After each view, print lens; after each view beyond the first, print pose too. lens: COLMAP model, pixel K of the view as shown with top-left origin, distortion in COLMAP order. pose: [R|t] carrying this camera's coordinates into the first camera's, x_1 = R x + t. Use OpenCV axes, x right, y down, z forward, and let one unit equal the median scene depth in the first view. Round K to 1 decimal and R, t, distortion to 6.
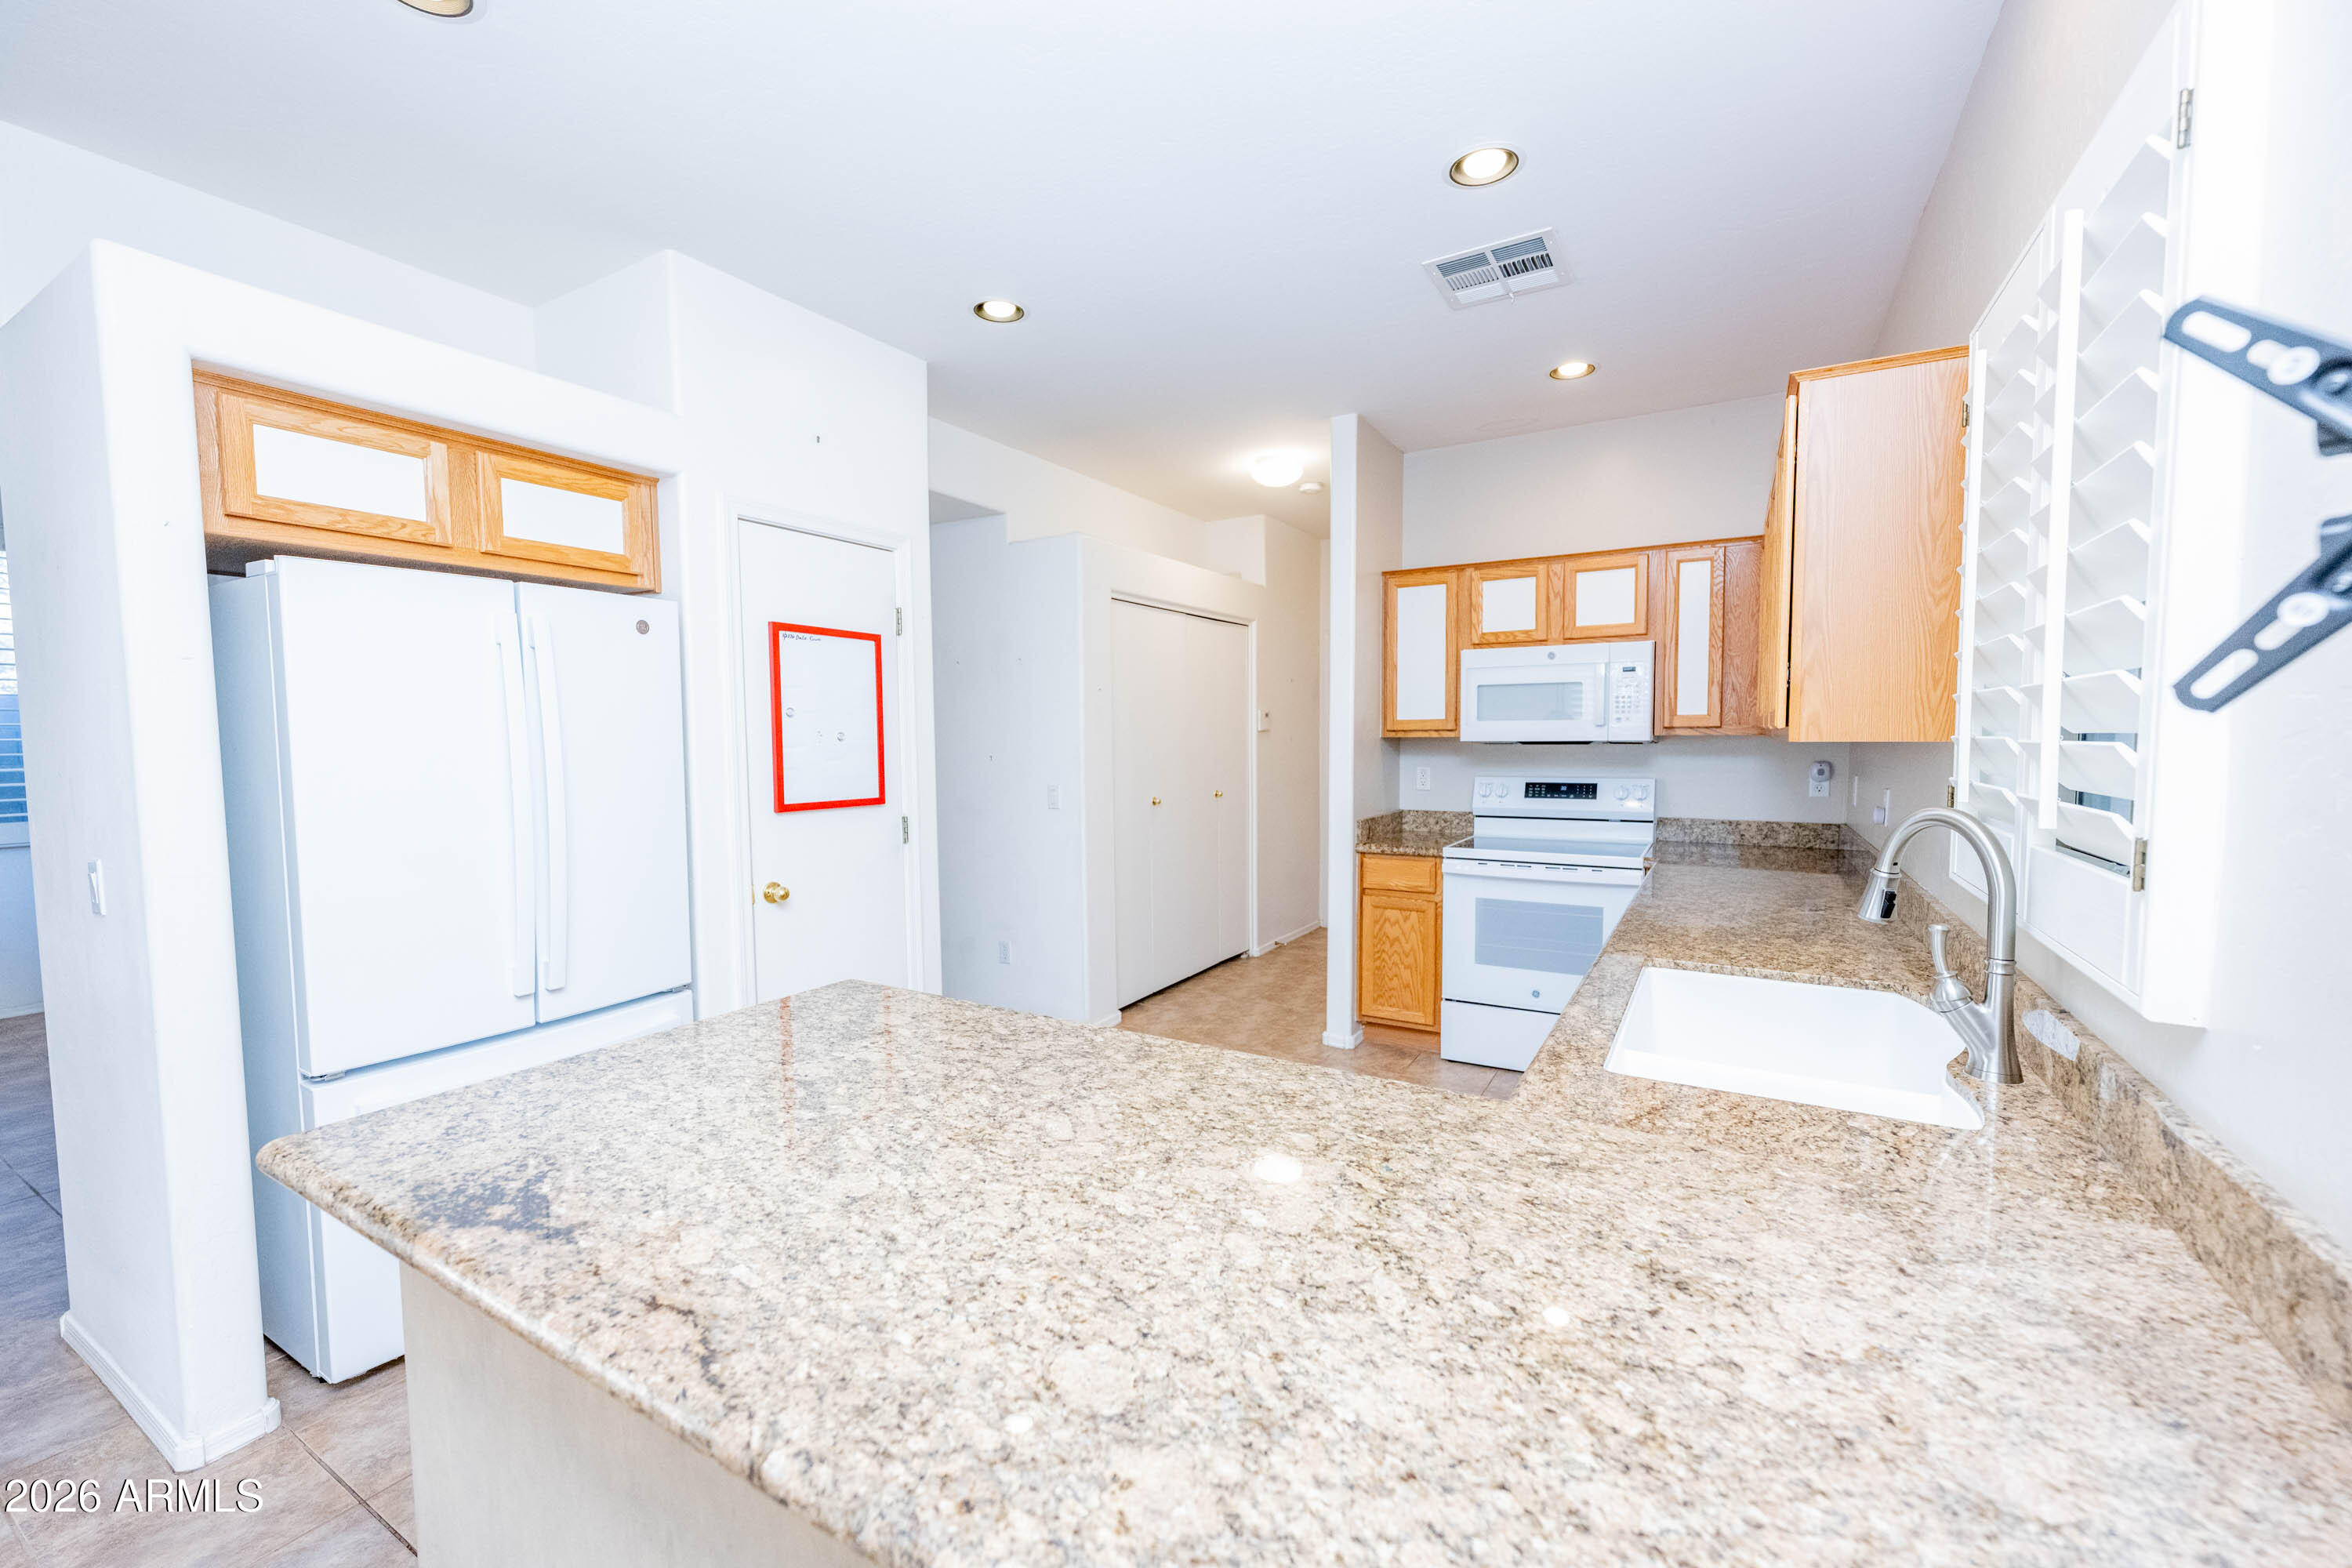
lens RADIAL K [[936.2, 0, 1187.6], [0, 936.2, 792.6], [0, 0, 1]] dist [-0.003120, 0.000402]
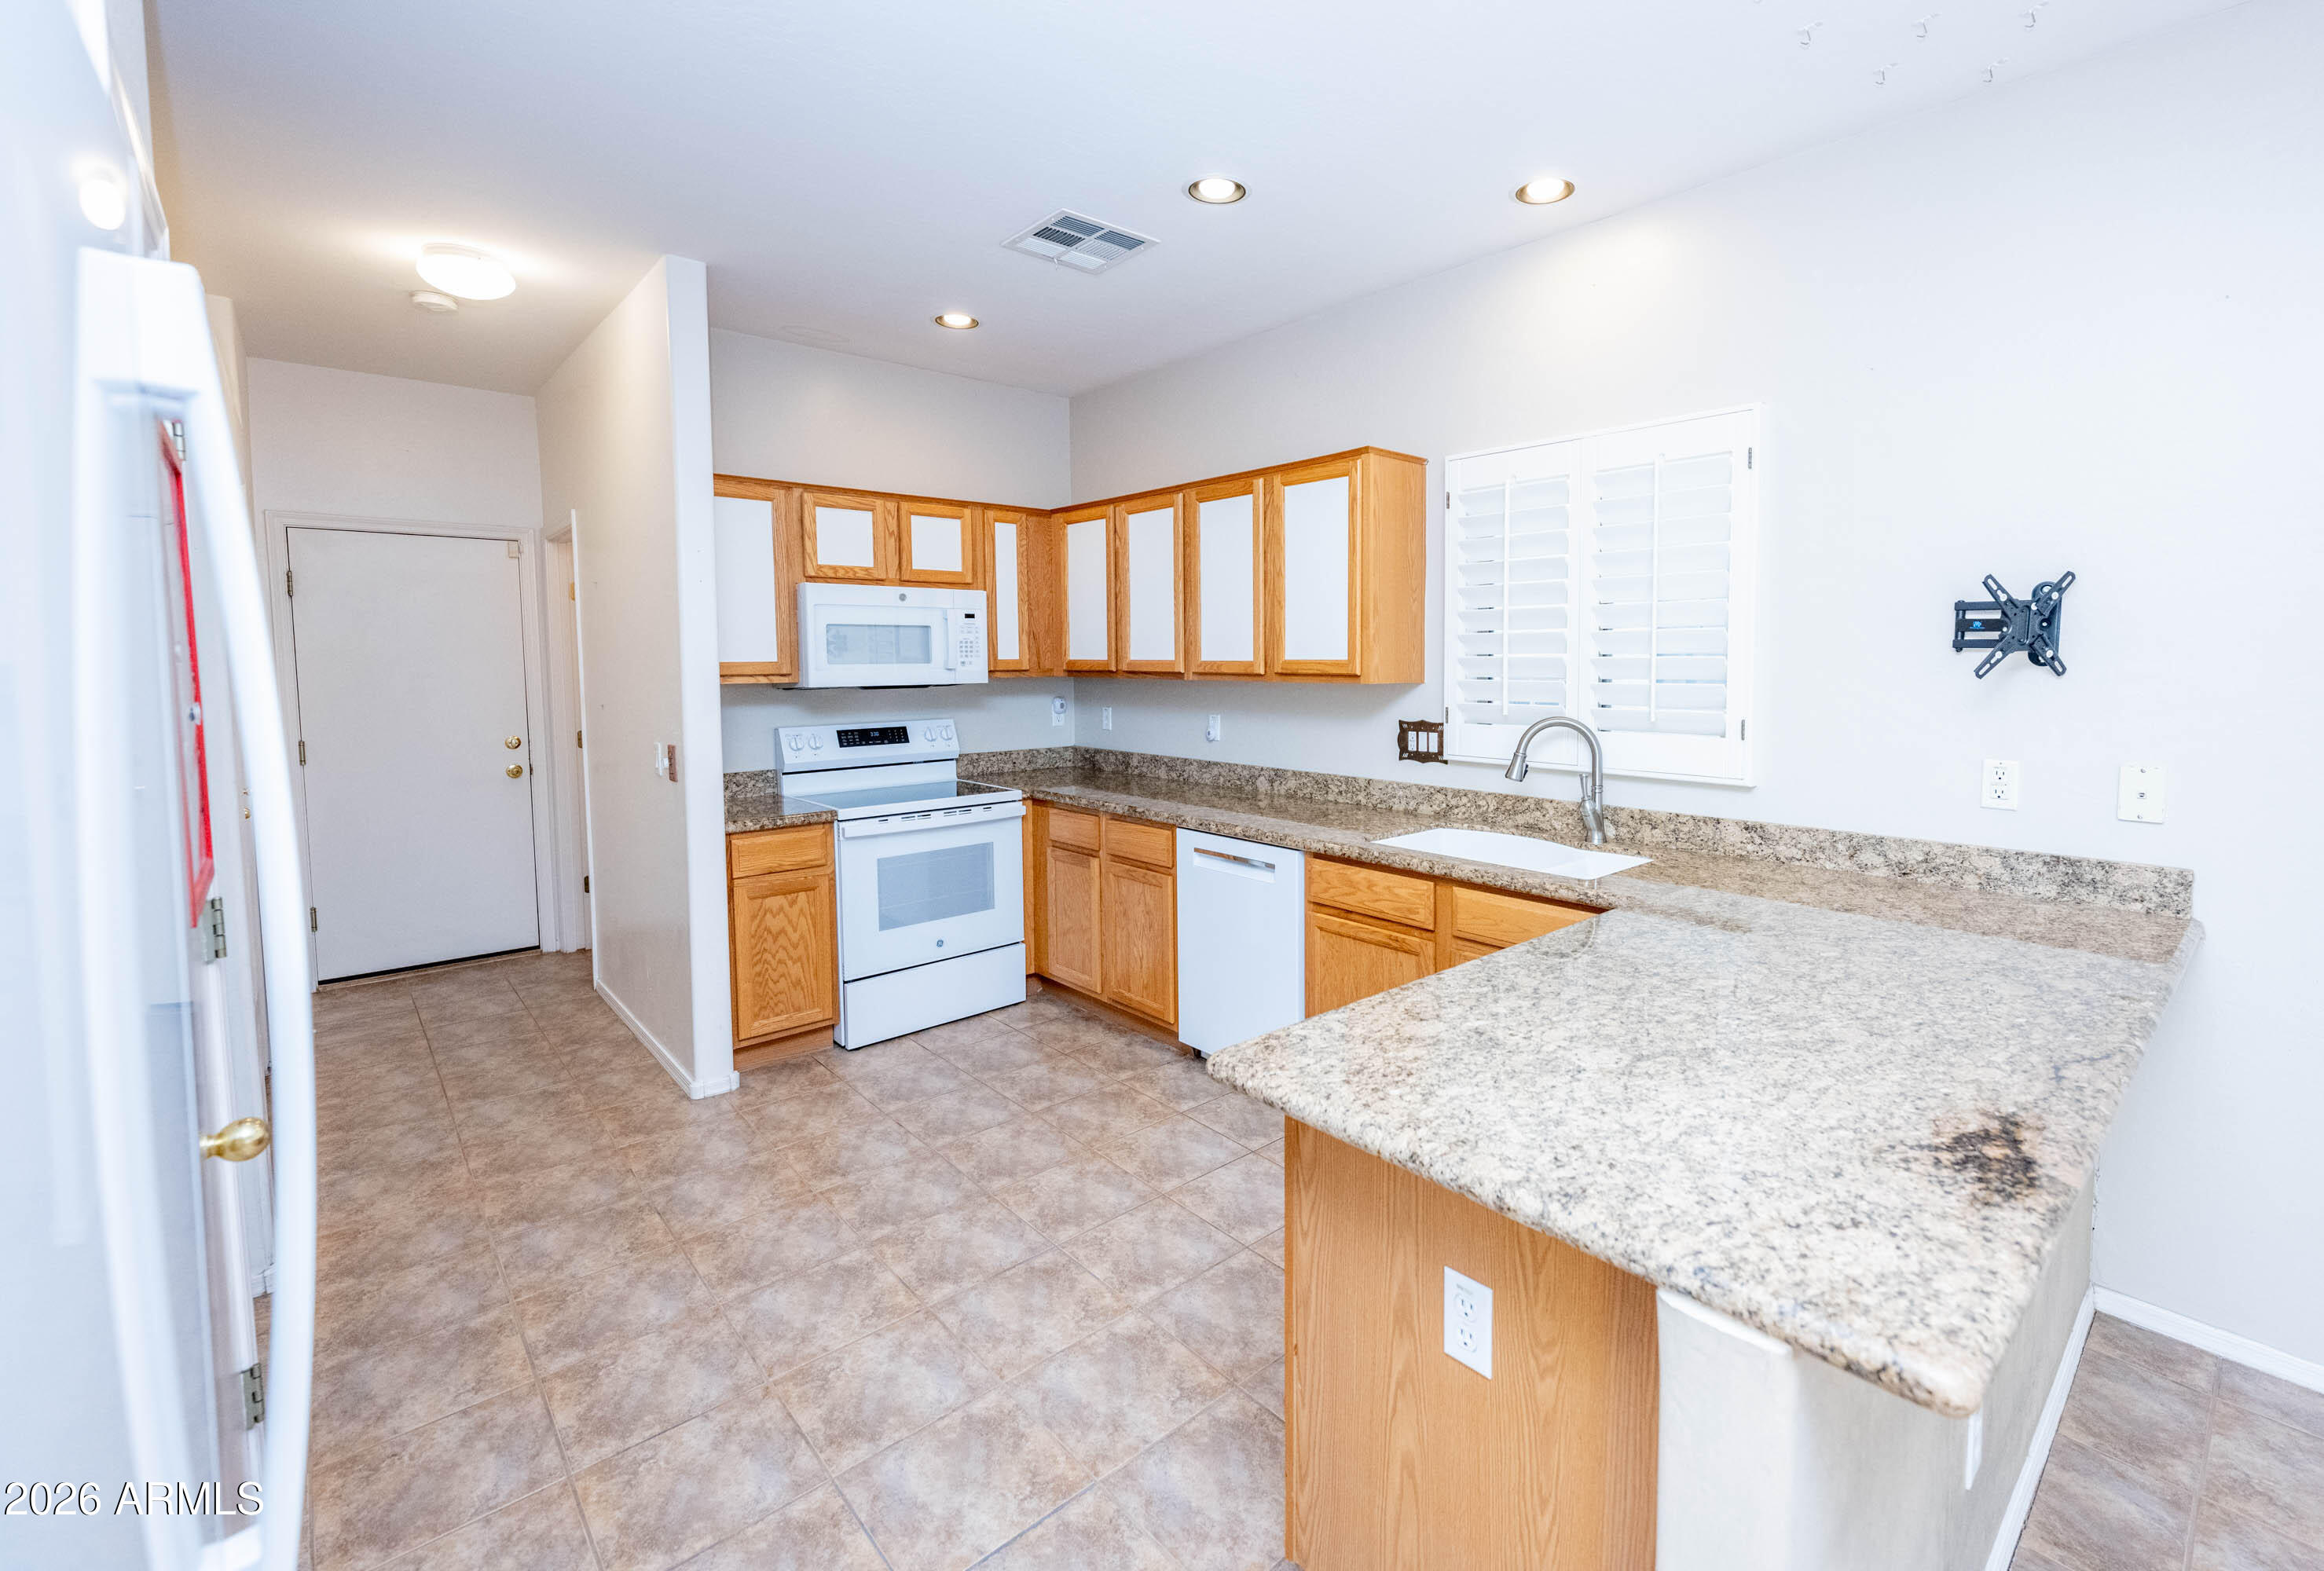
lens RADIAL K [[1008.4, 0, 1256.4], [0, 1008.4, 716.3], [0, 0, 1]] dist [-0.001707, -0.000381]
pose [[0.284602, -0.052375, 0.957214, -0.563545], [0.064851, 0.997271, 0.035286, -0.040249], [-0.956450, 0.052034, 0.287222, 0.397630]]
